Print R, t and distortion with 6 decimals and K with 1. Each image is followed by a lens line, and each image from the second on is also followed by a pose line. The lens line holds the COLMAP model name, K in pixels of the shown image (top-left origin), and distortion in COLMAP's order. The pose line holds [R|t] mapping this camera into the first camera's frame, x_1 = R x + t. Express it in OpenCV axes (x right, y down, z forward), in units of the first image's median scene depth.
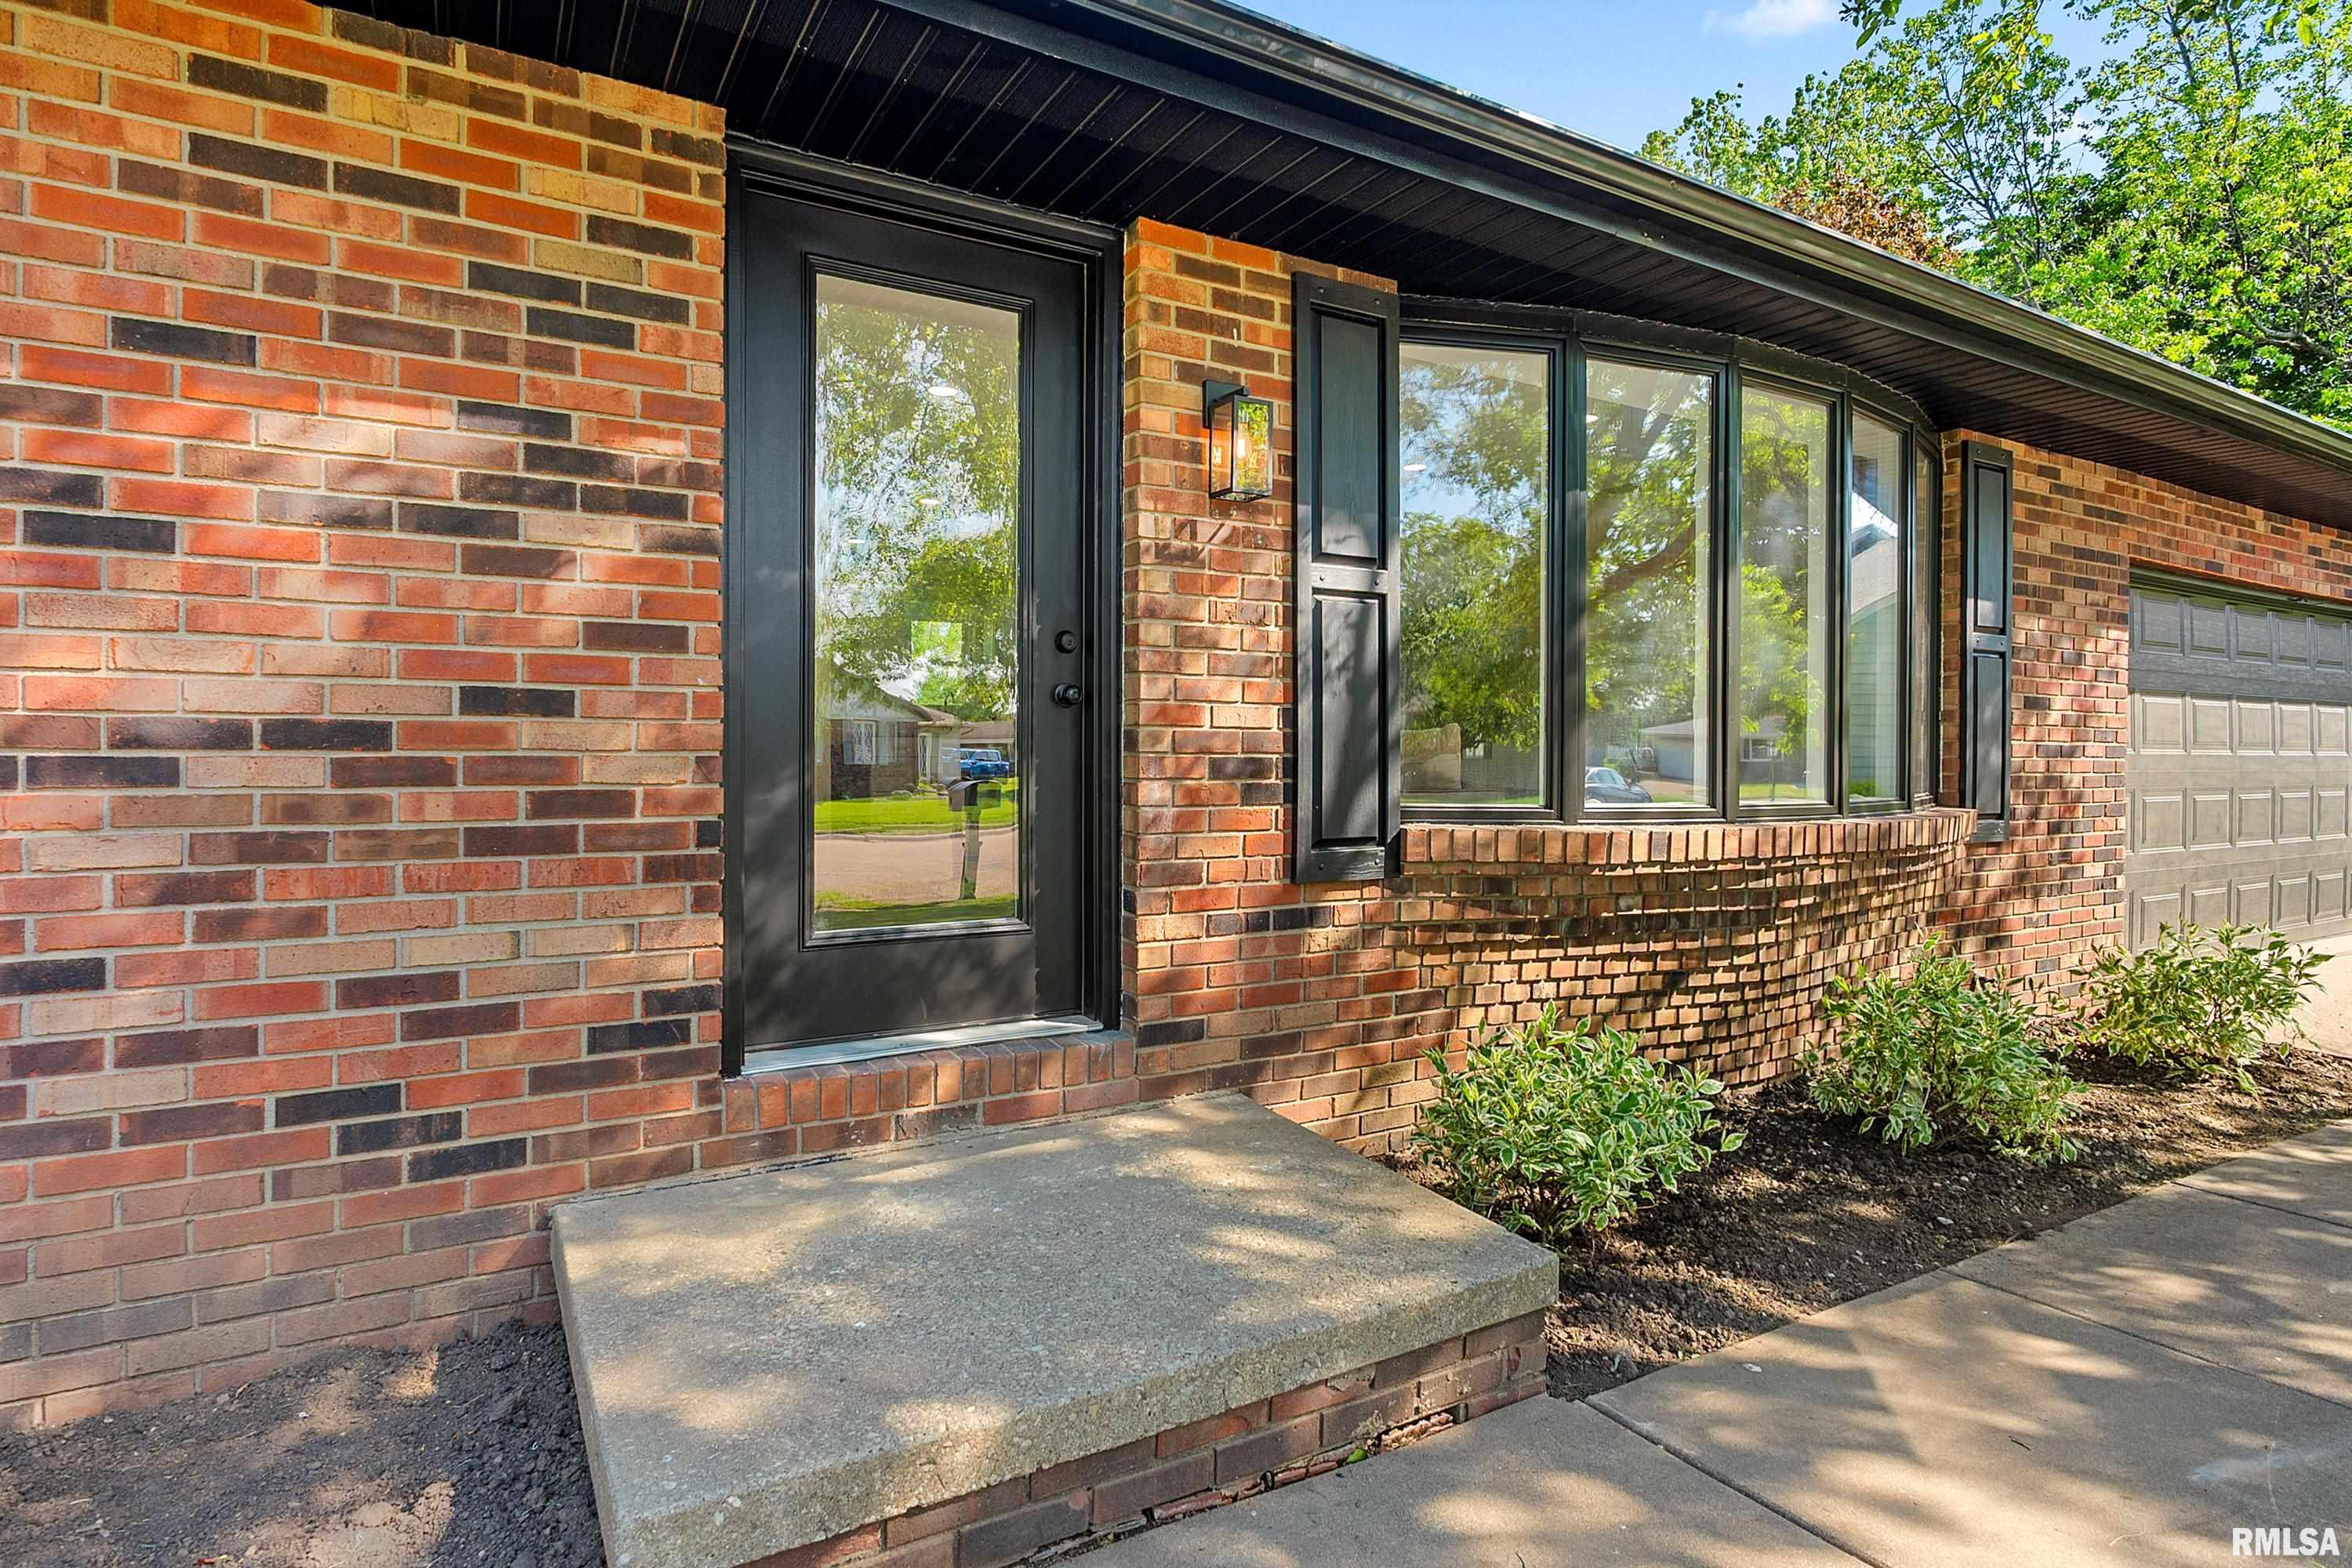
lens RADIAL K [[1204.0, 0, 1160.2], [0, 1204.0, 770.0], [0, 0, 1]] dist [-0.003640, 0.000198]
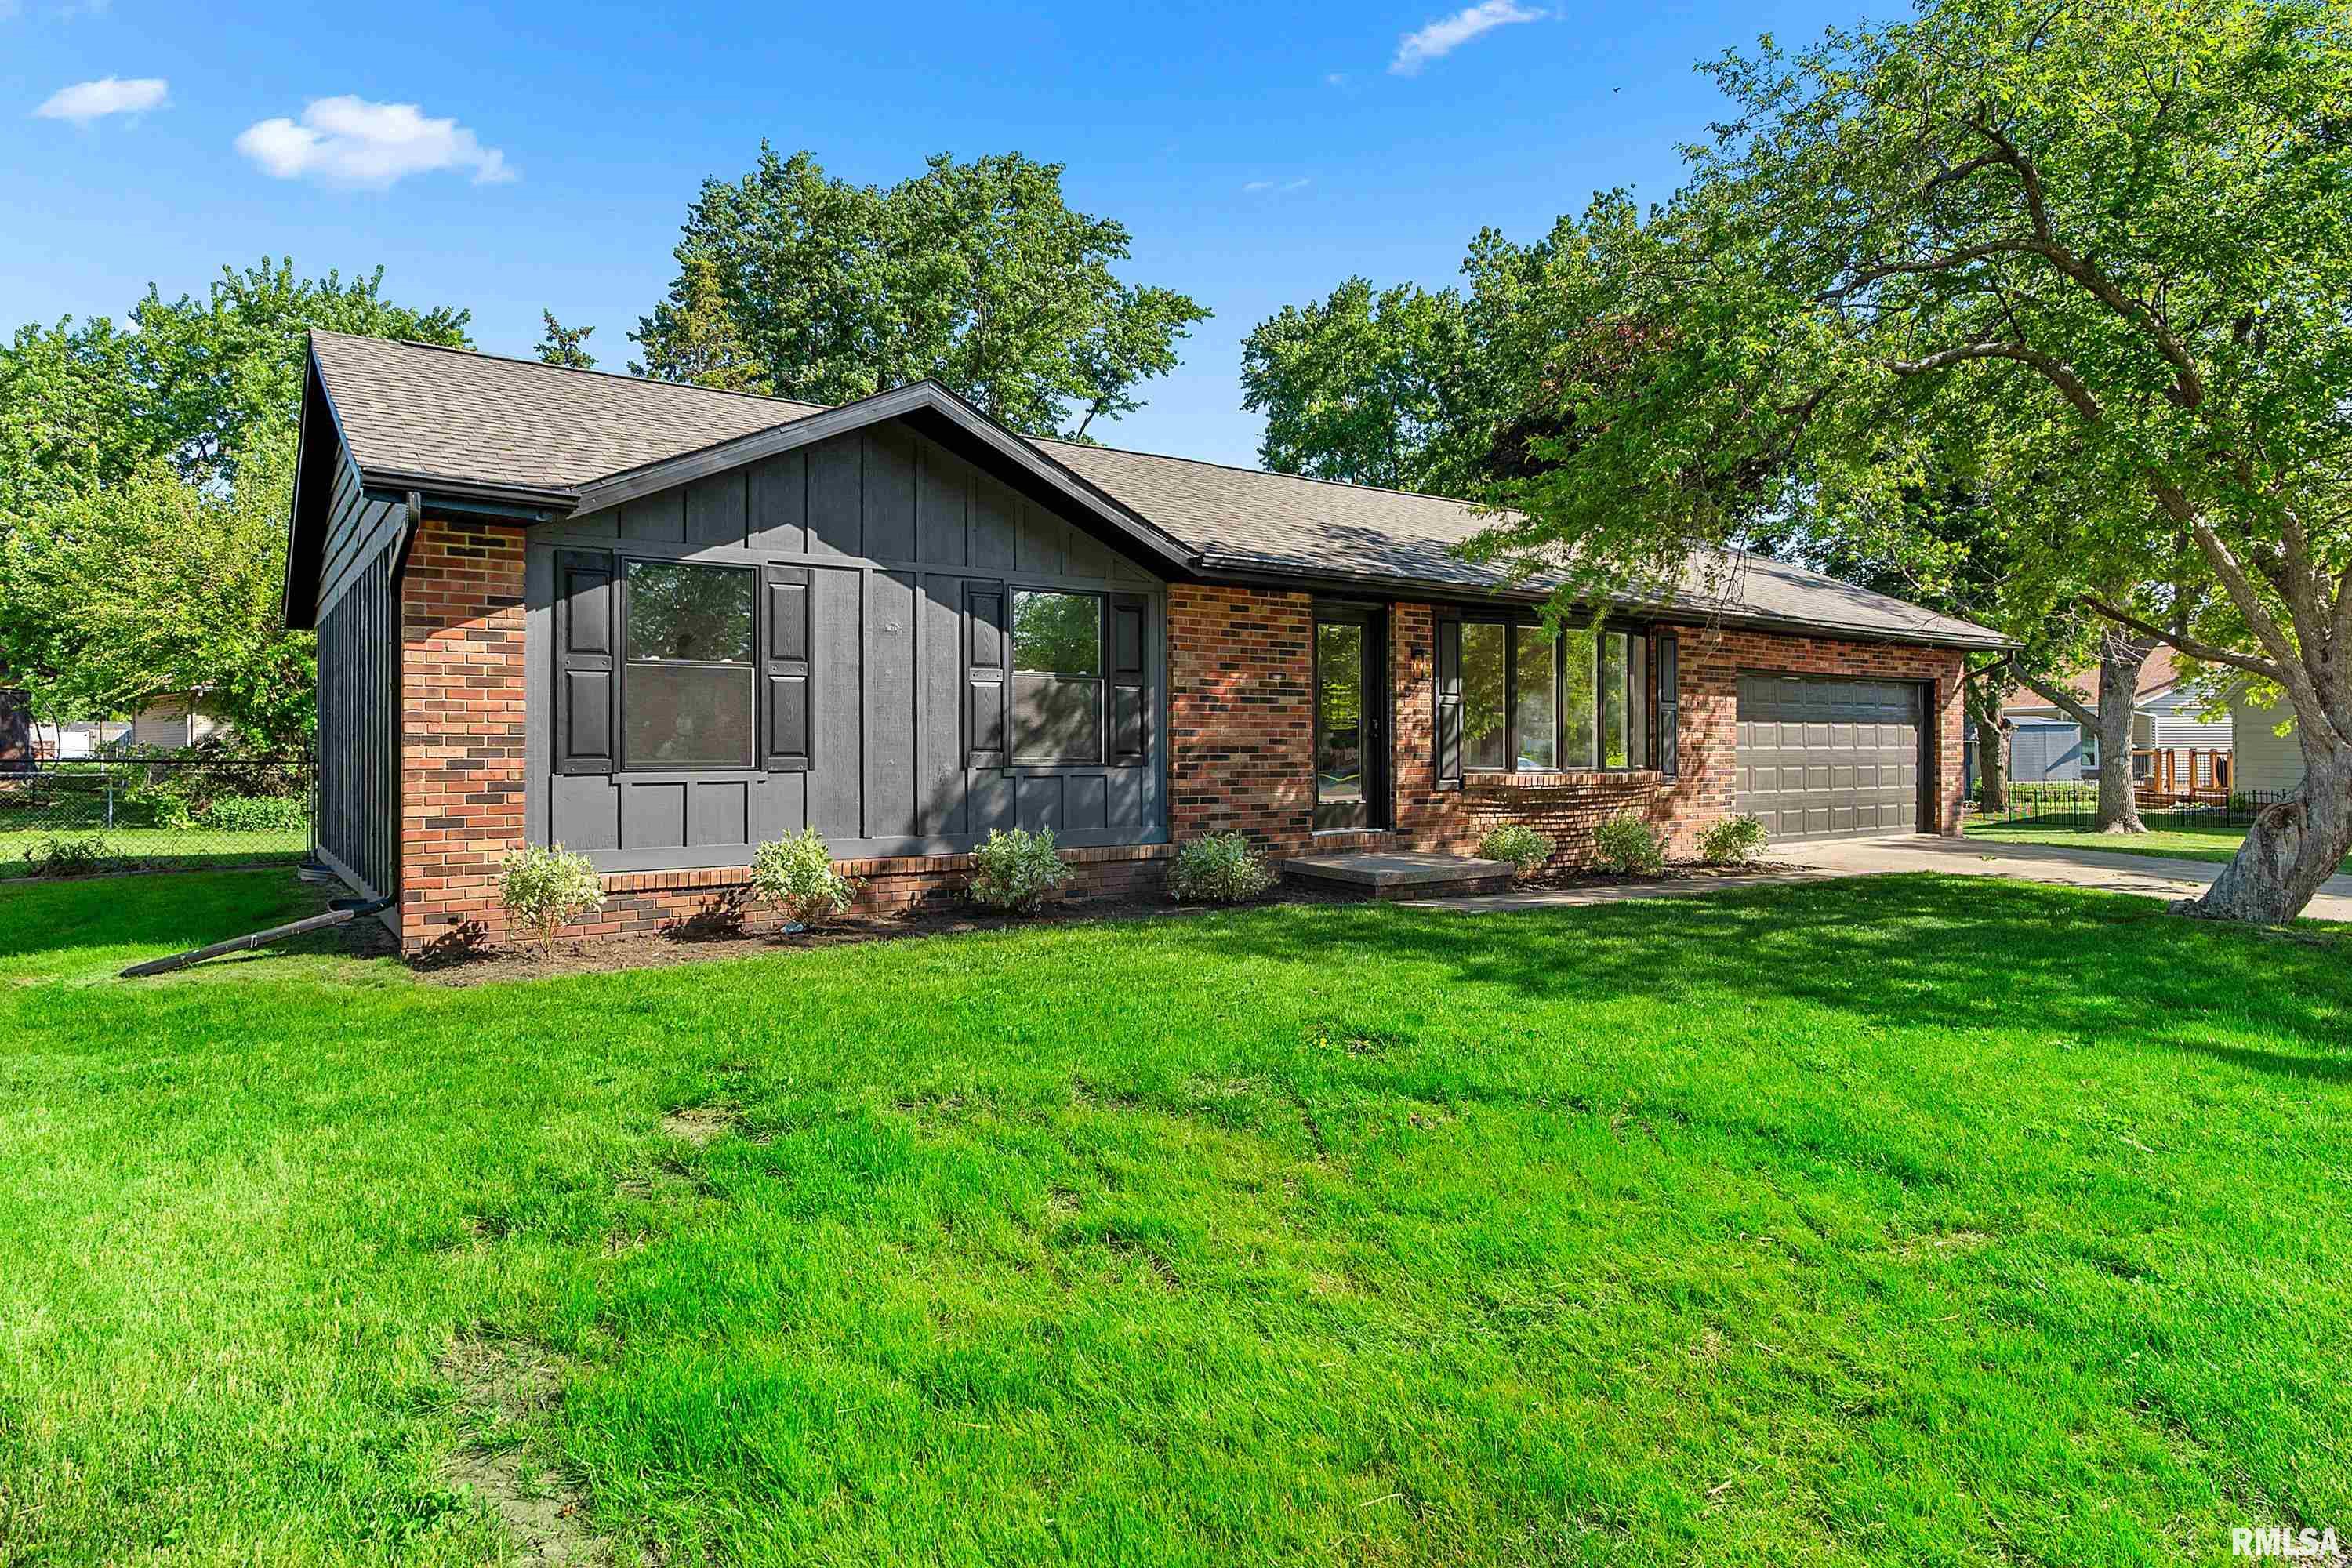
lens RADIAL K [[1368.3, 0, 1182.9], [0, 1368.3, 772.3], [0, 0, 1]] dist [-0.000252, 0.000057]
pose [[0.994321, -0.010460, 0.105906, -1.316097], [0.010560, 0.999944, -0.000387, 0.049604], [-0.105896, 0.001503, 0.994376, -3.617496]]
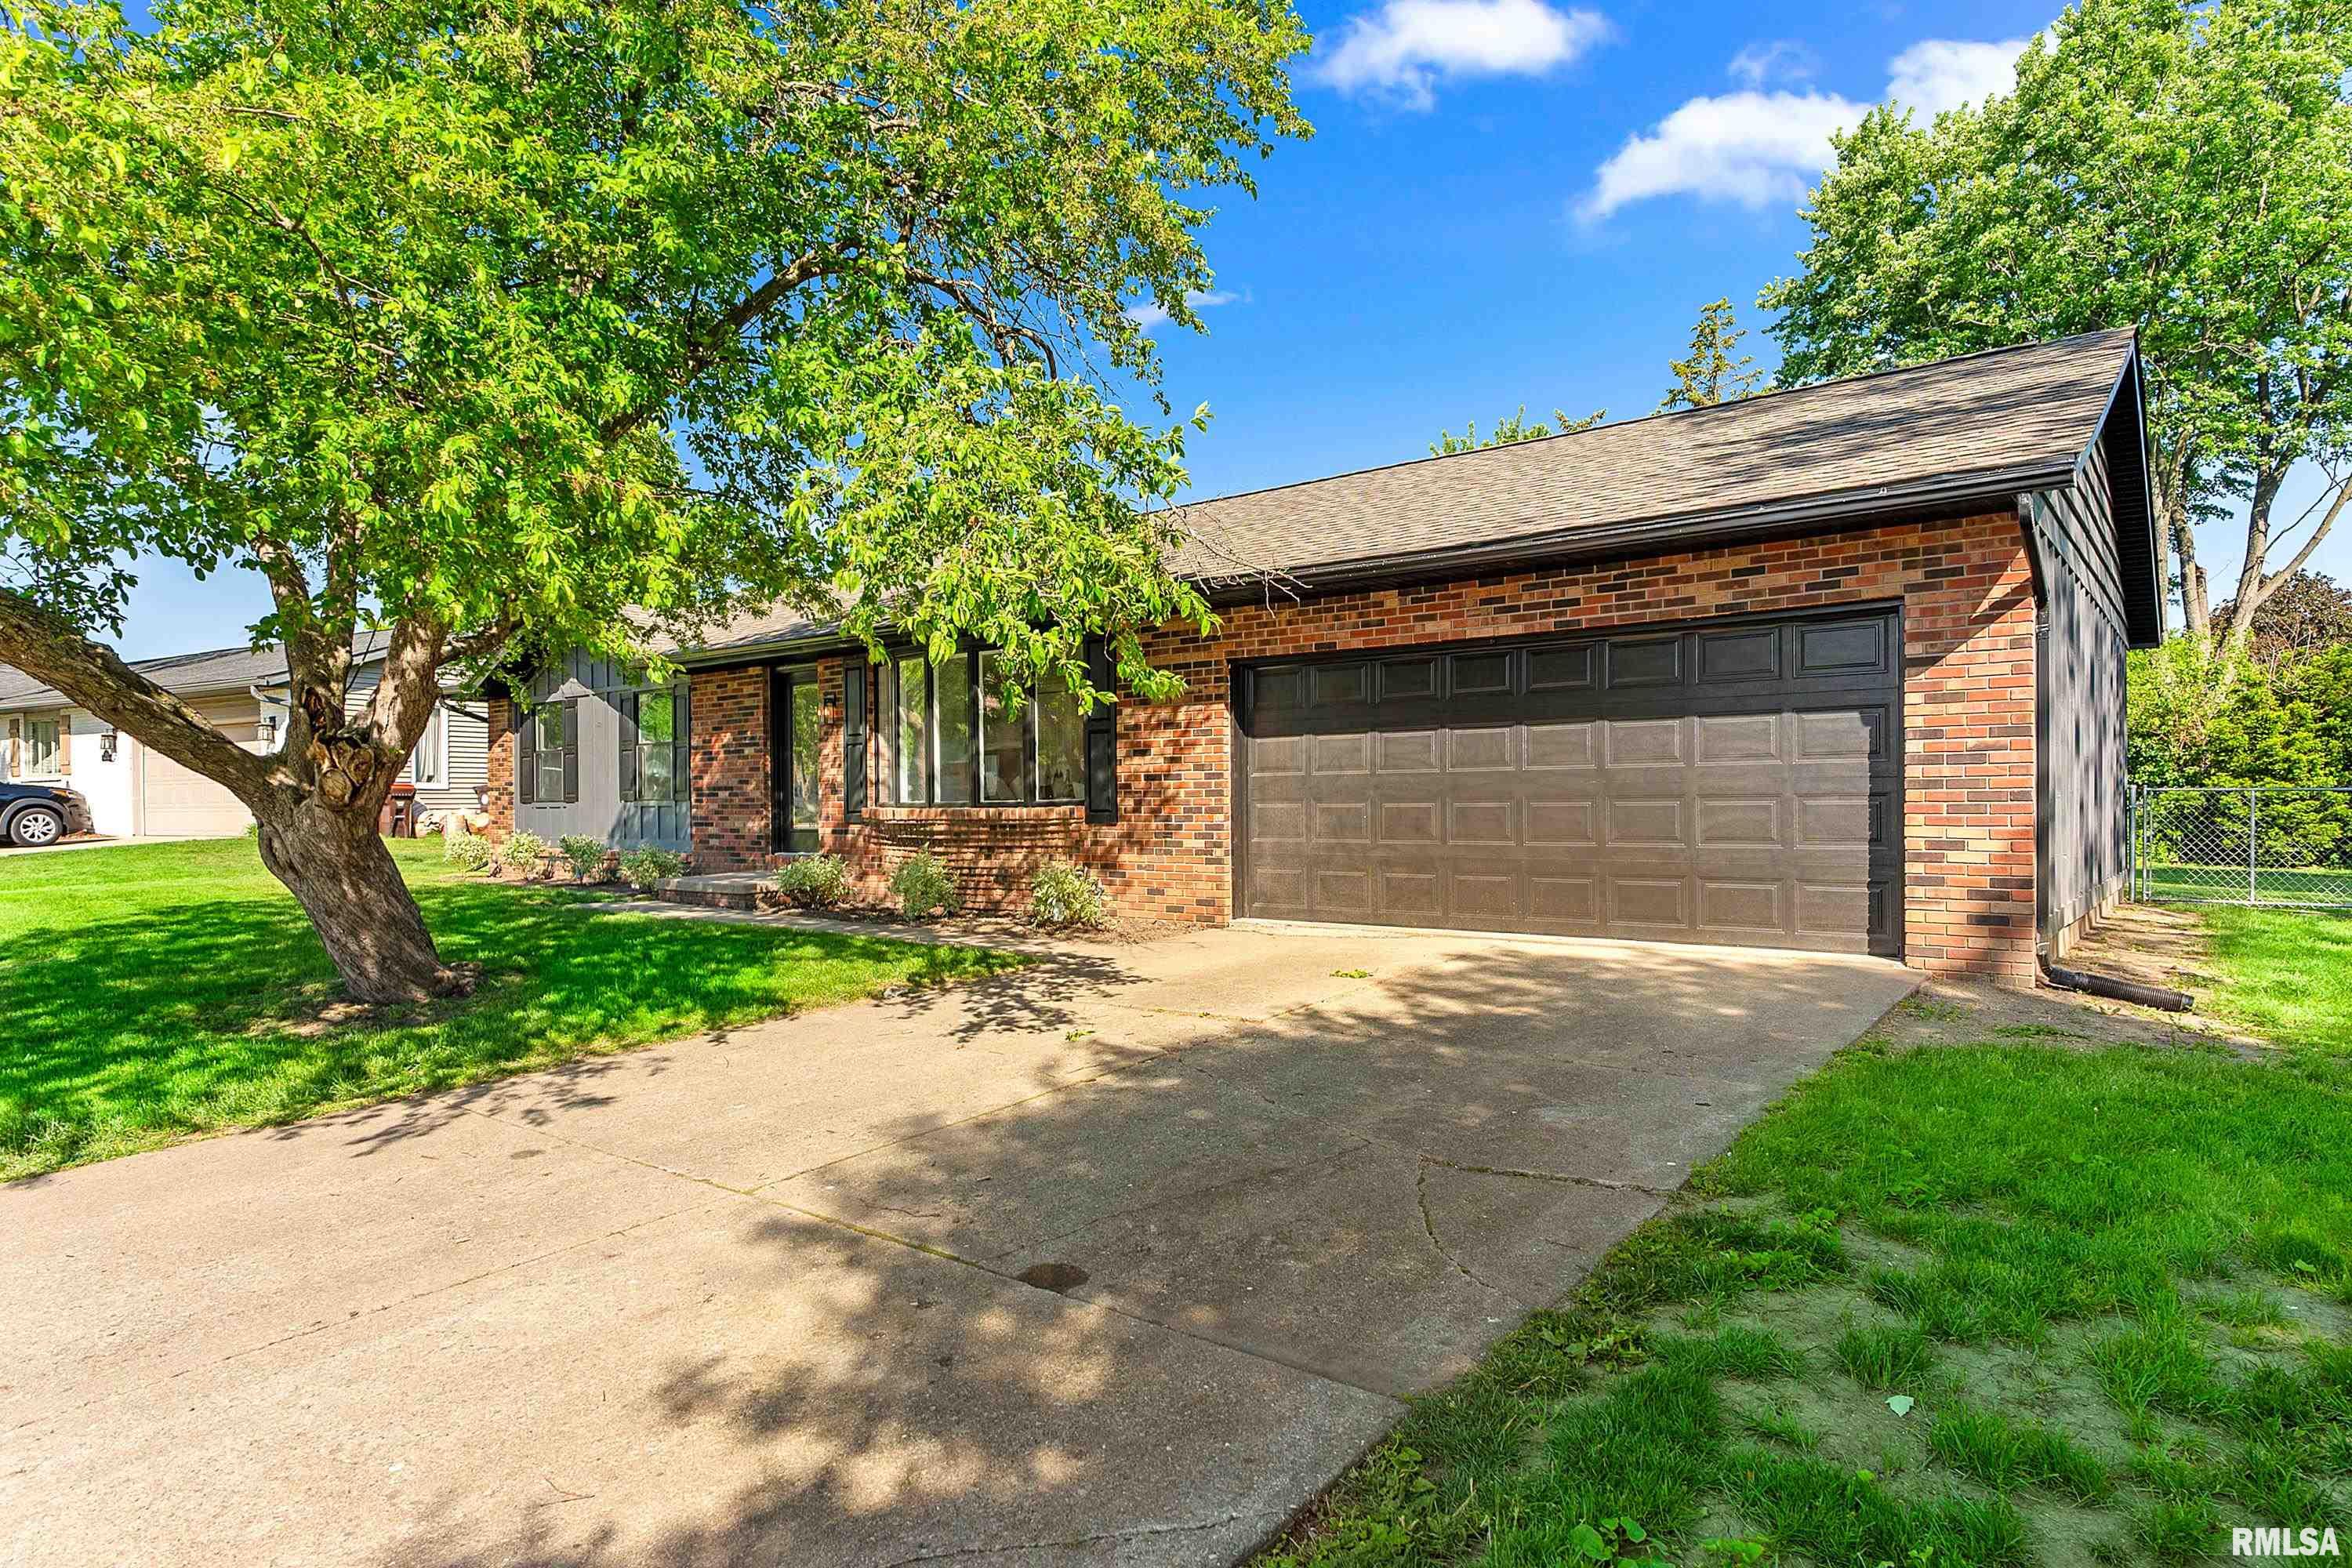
lens RADIAL K [[1308.4, 0, 1176.5], [0, 1308.4, 785.7], [0, 0, 1]] dist [0.003986, 0.000128]
pose [[0.365996, -0.006247, -0.930595, 5.641548], [0.015366, 0.999882, -0.000669, -0.001836], [0.930489, -0.014055, 0.366049, 0.604714]]
